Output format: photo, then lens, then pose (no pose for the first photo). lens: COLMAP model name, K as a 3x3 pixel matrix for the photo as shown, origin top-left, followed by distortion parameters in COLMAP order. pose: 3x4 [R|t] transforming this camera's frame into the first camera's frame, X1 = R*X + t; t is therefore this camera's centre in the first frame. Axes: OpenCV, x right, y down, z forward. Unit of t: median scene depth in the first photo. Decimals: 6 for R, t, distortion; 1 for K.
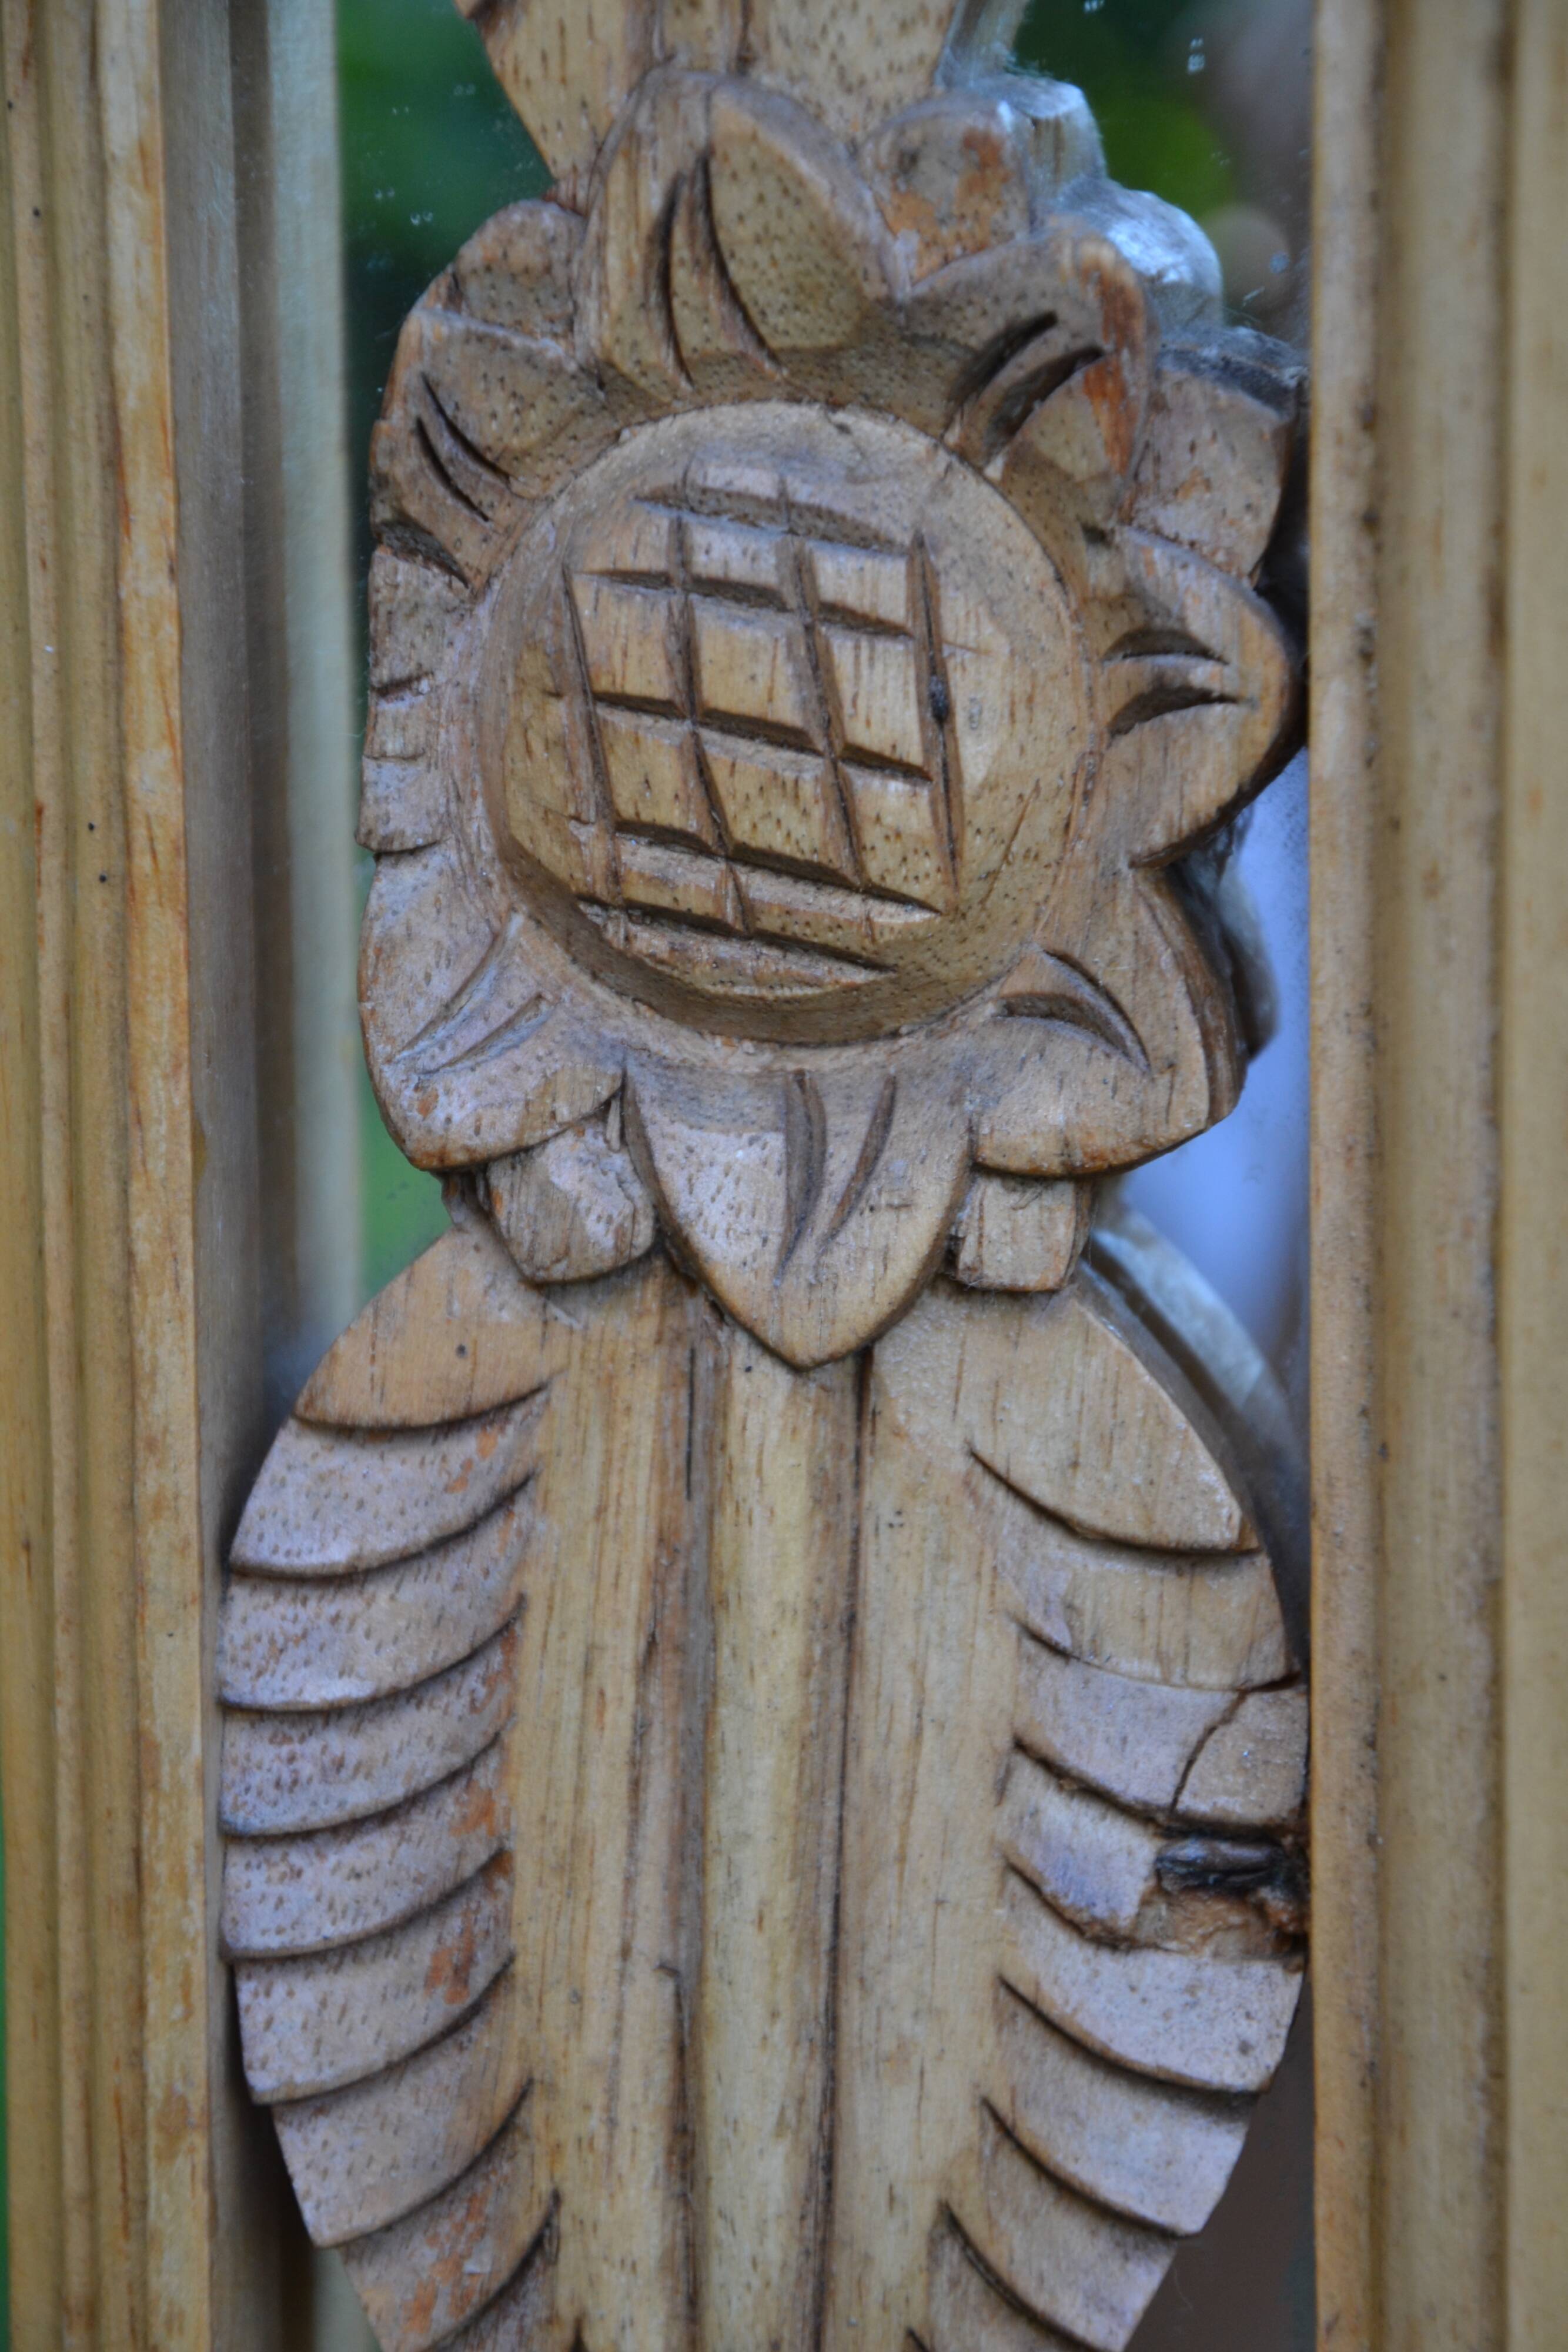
lens RADIAL K [[7744.2, 0, 785.5], [0, 7744.2, 1187.4], [0, 0, 1]] dist [0.527664, 0.000000]
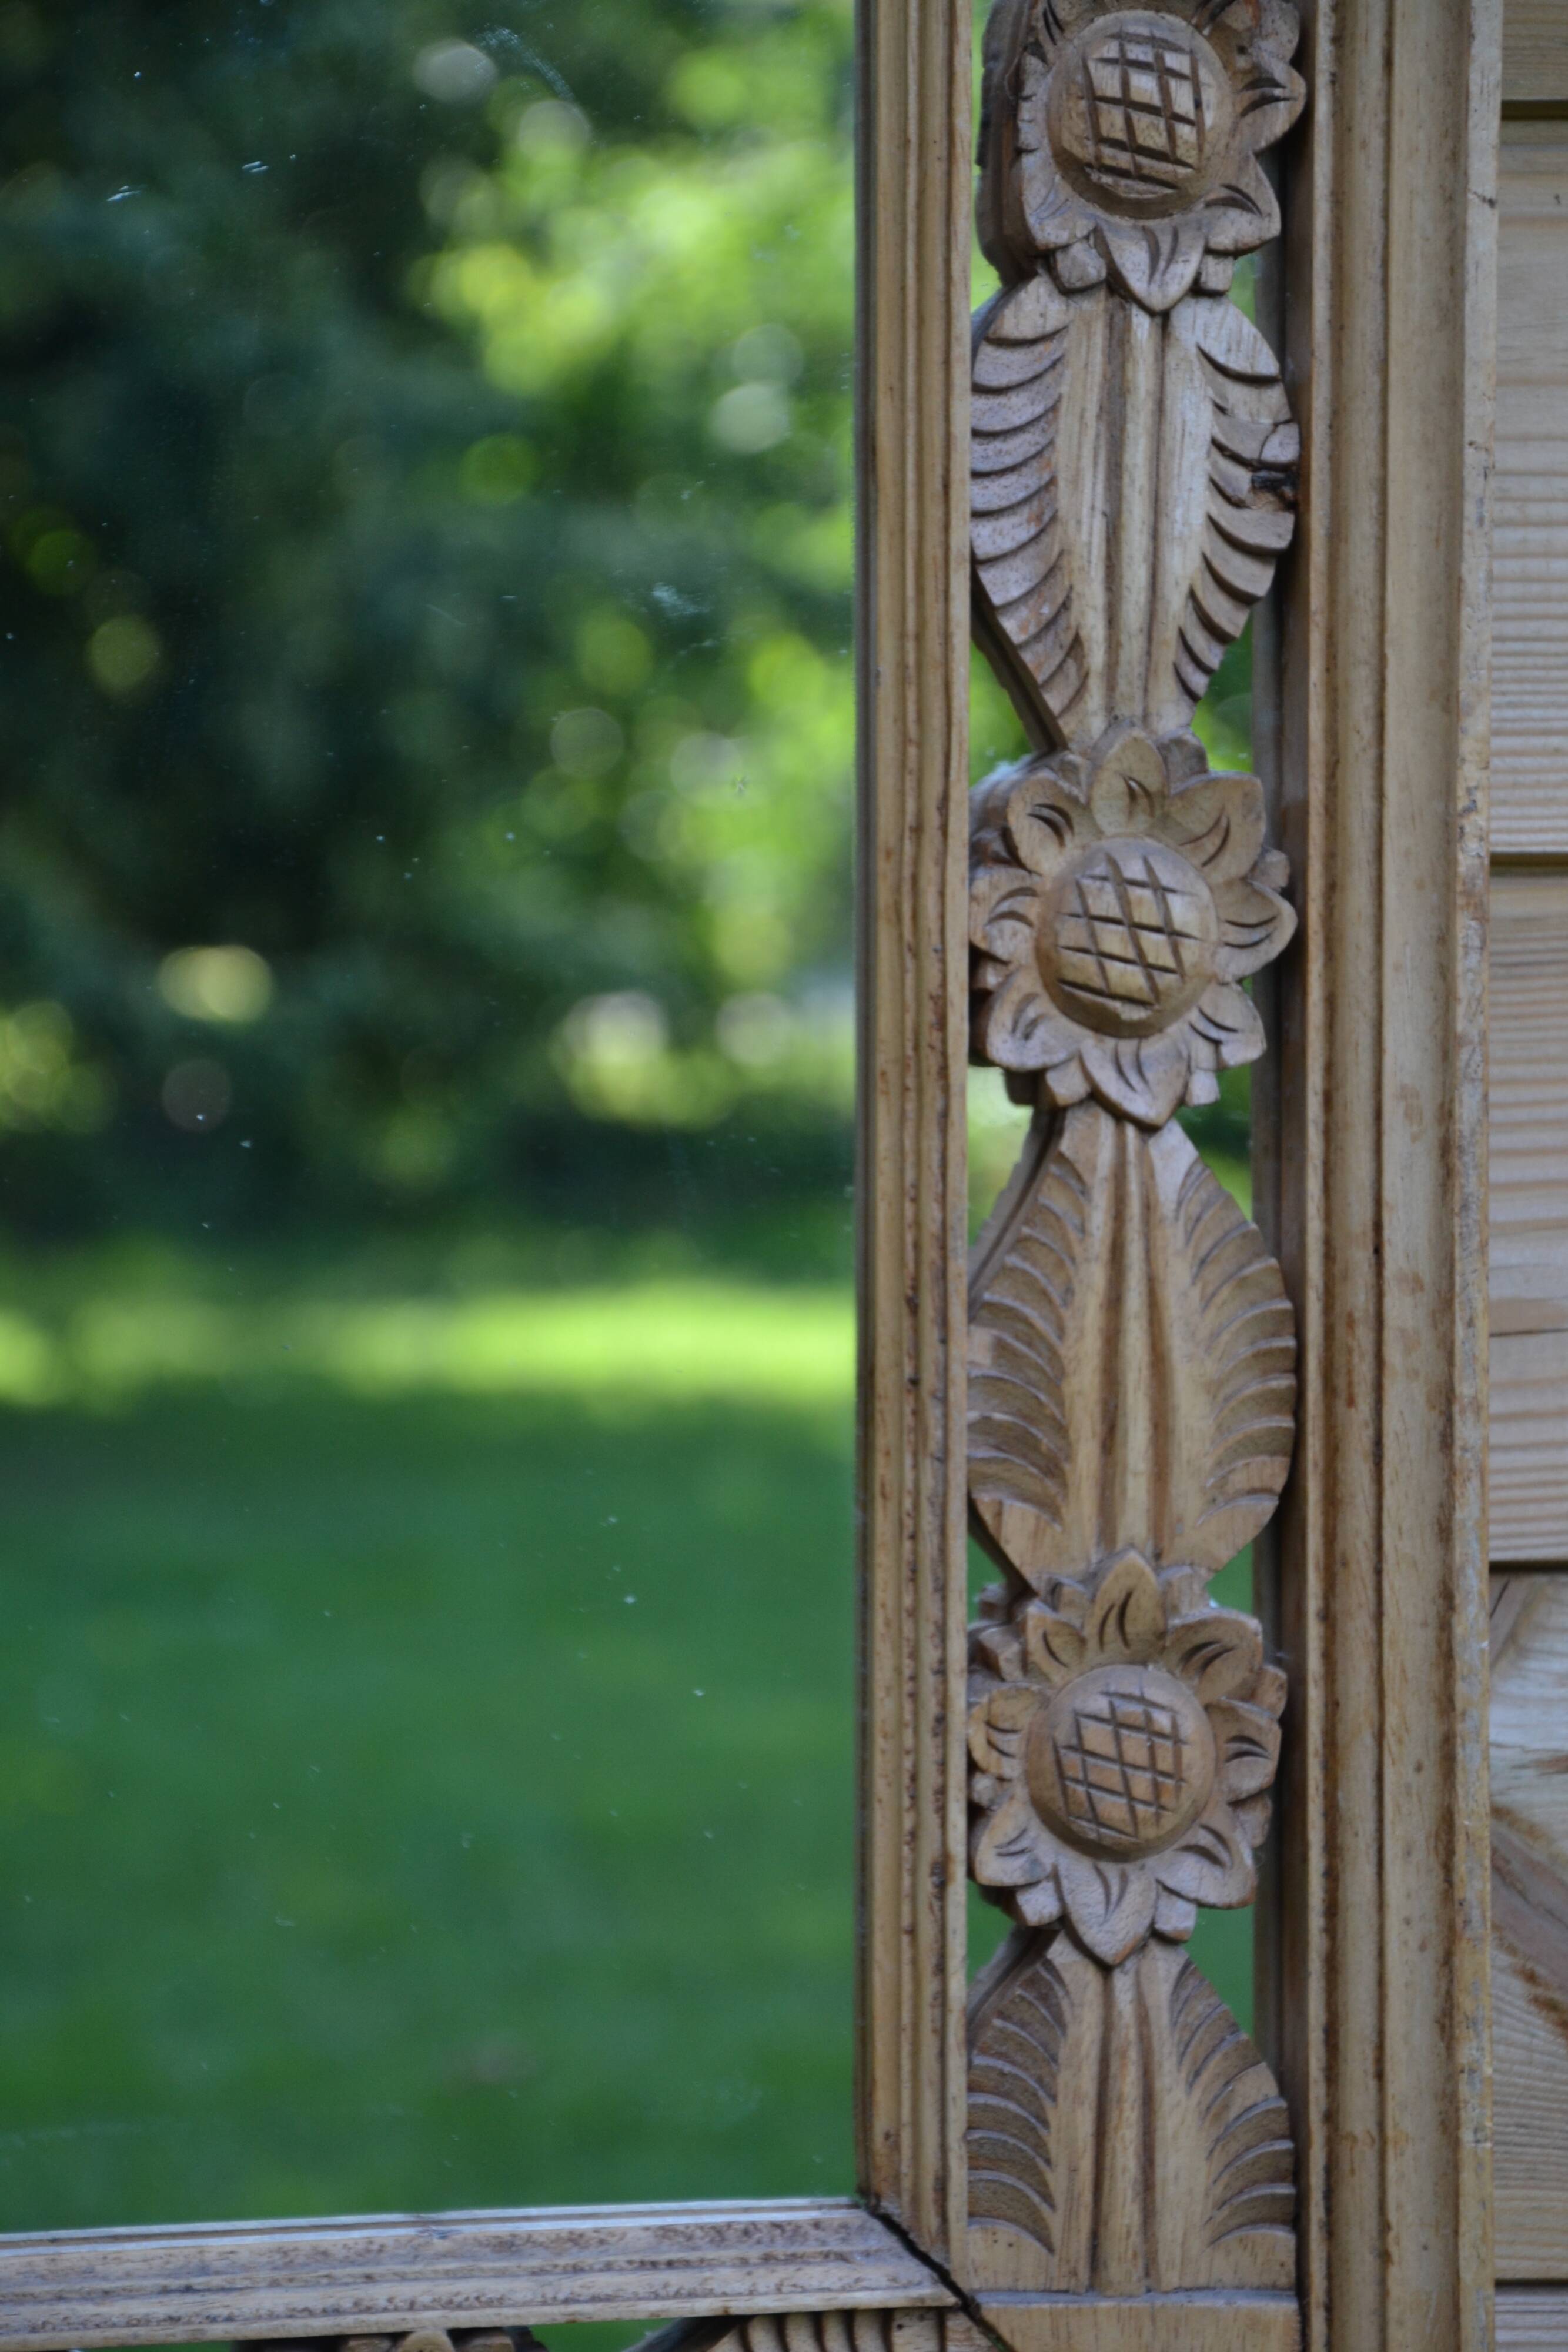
lens RADIAL K [[8595.5, 0, 802.3], [0, 8595.5, 1191.4], [0, 0, 1]] dist [1.068377, 0.000000]
pose [[0.950131, -0.006701, 0.311780, -1.272980], [0.042141, 0.993358, -0.107071, 0.769902], [-0.308992, 0.114870, 0.944102, -2.337934]]
